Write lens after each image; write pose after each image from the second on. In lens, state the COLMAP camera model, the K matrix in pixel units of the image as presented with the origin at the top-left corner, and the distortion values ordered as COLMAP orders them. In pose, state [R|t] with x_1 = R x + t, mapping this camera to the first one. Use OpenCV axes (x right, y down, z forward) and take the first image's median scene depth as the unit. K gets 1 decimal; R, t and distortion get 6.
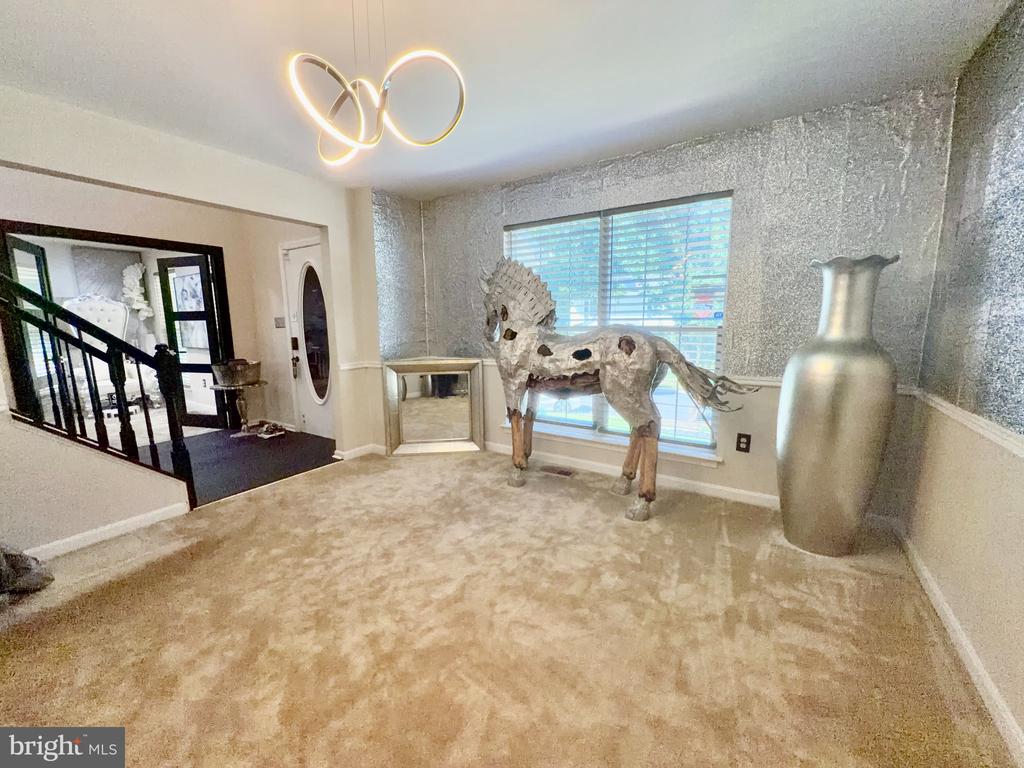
lens RADIAL K [[403.5, 0, 512.0], [0, 403.5, 384.0], [0, 0, 1]] dist [-0.008977, -0.000012]
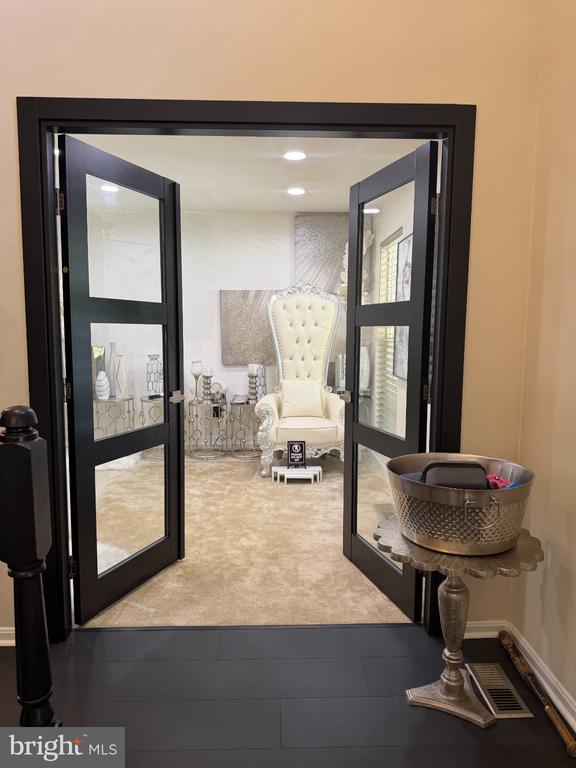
lens RADIAL K [[523.5, 0, 288.0], [0, 523.5, 384.0], [0, 0, 1]] dist [0.001338, 0.000117]
pose [[0.553318, 0.101259, -0.826792, -0.425687], [-0.139702, 0.989805, 0.027730, -0.104631], [0.821171, 0.100161, 0.561823, 0.650683]]
